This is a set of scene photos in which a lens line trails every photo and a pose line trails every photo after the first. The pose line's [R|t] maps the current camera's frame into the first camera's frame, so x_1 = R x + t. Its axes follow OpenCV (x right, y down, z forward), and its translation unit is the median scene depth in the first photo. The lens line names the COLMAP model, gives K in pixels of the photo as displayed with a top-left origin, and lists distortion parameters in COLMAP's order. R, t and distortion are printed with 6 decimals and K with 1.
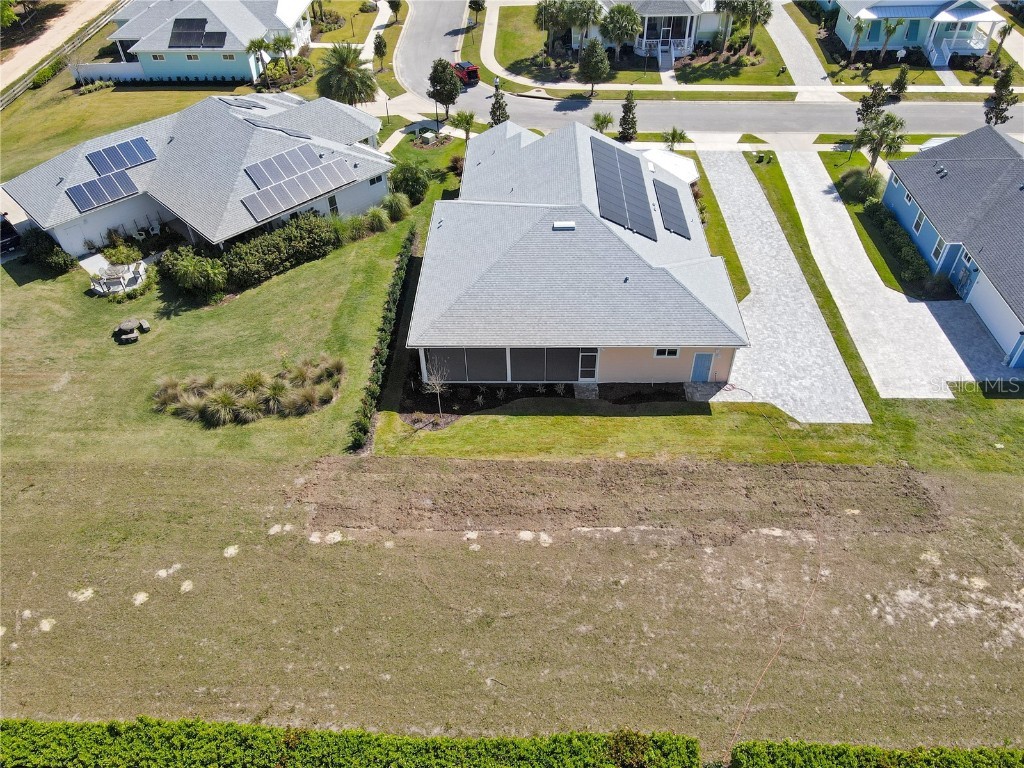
lens RADIAL K [[761.7, 0, 512.0], [0, 761.7, 384.0], [0, 0, 1]] dist [0.012078, 0.008482]
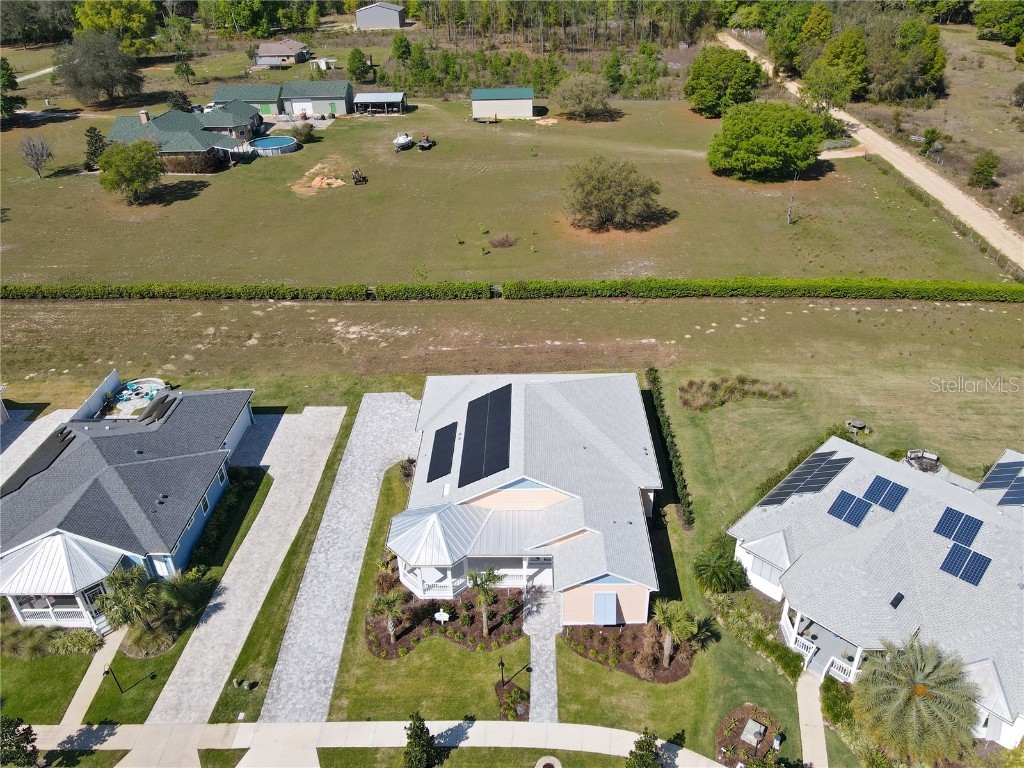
lens RADIAL K [[761.7, 0, 512.0], [0, 761.7, 384.0], [0, 0, 1]] dist [0.012078, 0.008482]
pose [[-0.998805, 0.043307, 0.022657, 0.089065], [0.033871, 0.279104, 0.959663, -1.603610], [0.035236, 0.959284, -0.280237, 1.458330]]
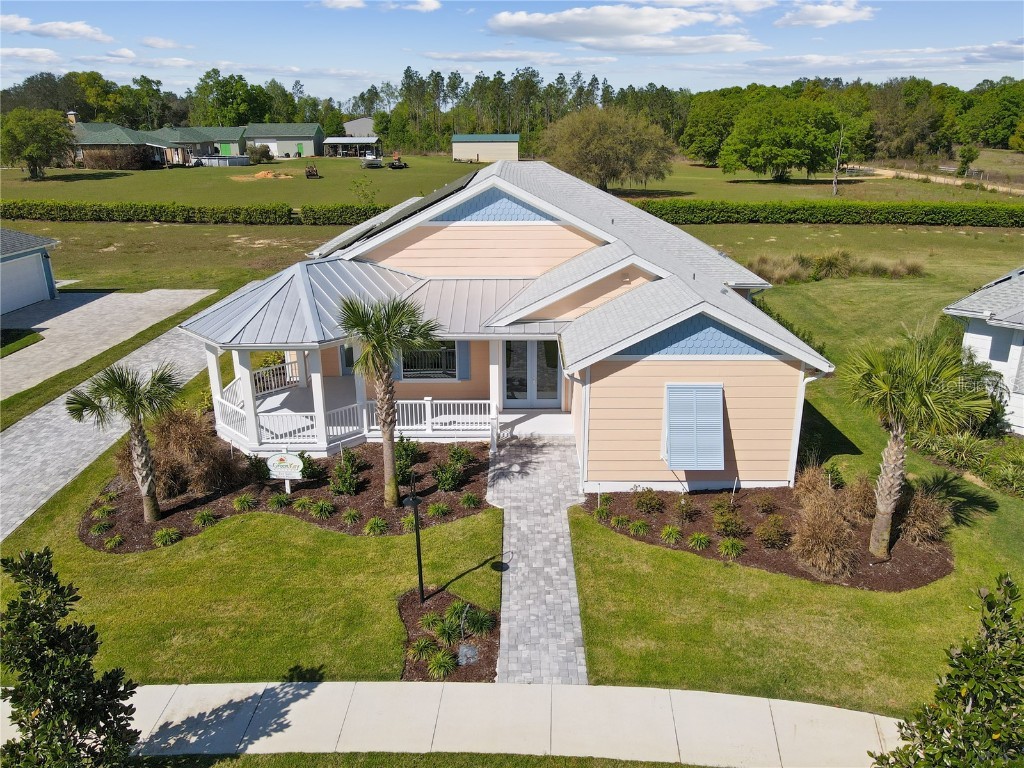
lens RADIAL K [[745.7, 0, 512.0], [0, 745.7, 384.0], [0, 0, 1]] dist [0.018309, -0.005380]
pose [[-0.999448, 0.032476, -0.007008, 0.099951], [0.009438, 0.479760, 0.877349, -0.826170], [0.031855, 0.876799, -0.479802, 1.646503]]
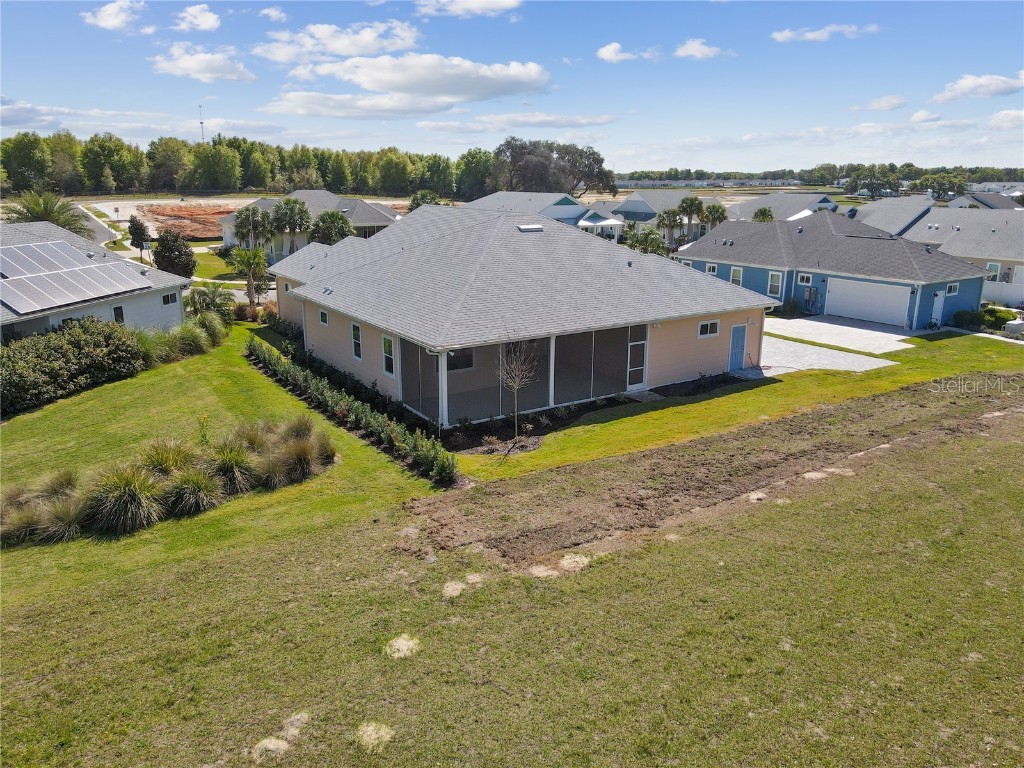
lens RADIAL K [[761.7, 0, 512.0], [0, 761.7, 384.0], [0, 0, 1]] dist [0.012078, 0.008482]
pose [[0.814484, -0.123403, 0.566910, -0.442685], [0.376256, 0.856135, -0.354209, 0.220958], [-0.441641, 0.501801, 0.743740, 0.514018]]
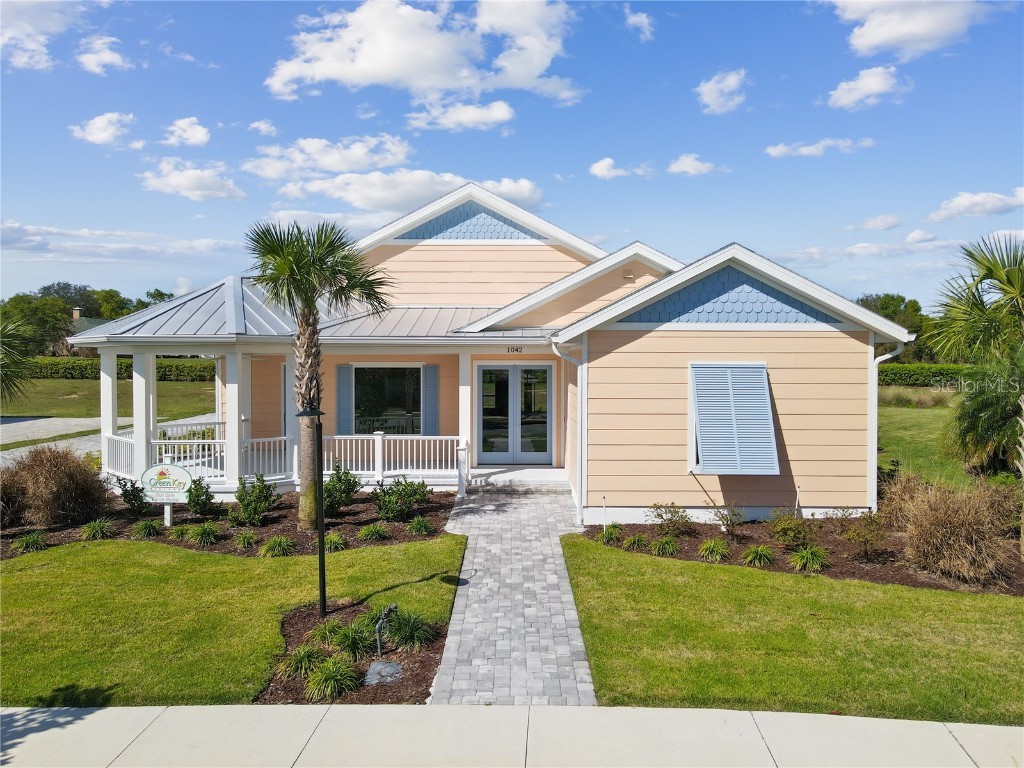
lens RADIAL K [[745.7, 0, 512.0], [0, 745.7, 384.0], [0, 0, 1]] dist [0.018309, -0.005380]
pose [[-0.999540, 0.021403, -0.021504, 0.091498], [0.000414, 0.718318, 0.695715, -0.663698], [0.030337, 0.695386, -0.717996, 1.676983]]
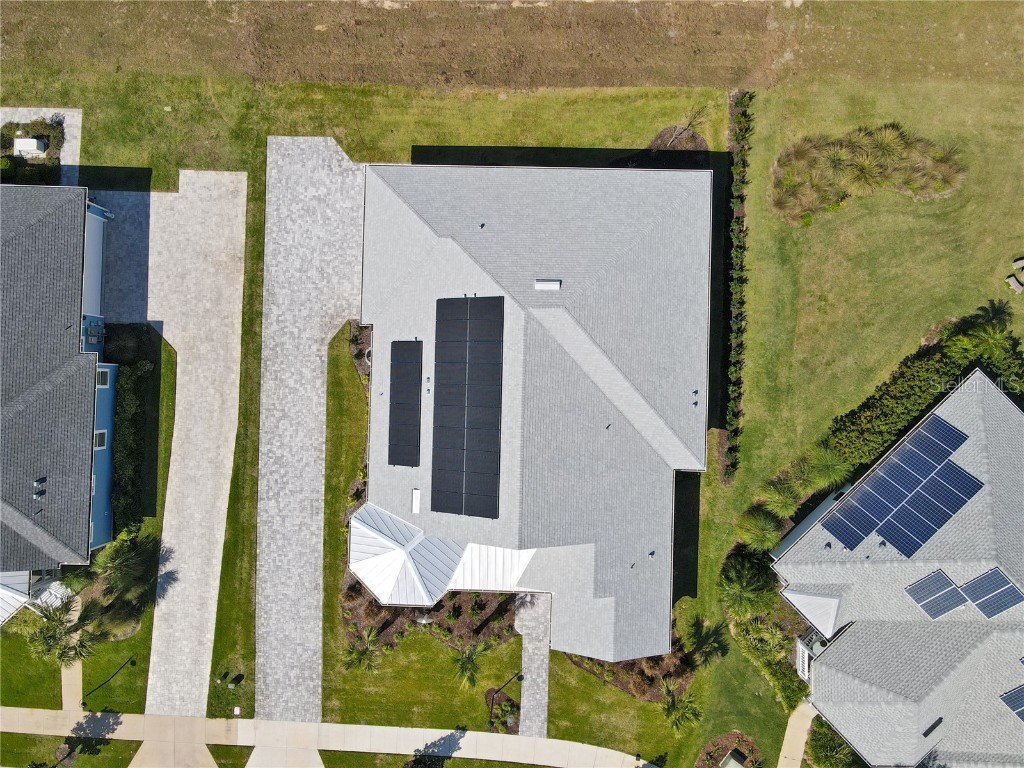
lens RADIAL K [[745.7, 0, 512.0], [0, 745.7, 384.0], [0, 0, 1]] dist [0.018309, -0.005380]
pose [[-0.998905, -0.003807, 0.046637, 0.071870], [0.037537, -0.660258, 0.750100, -0.951014], [0.027937, 0.751029, 0.659678, 0.561594]]
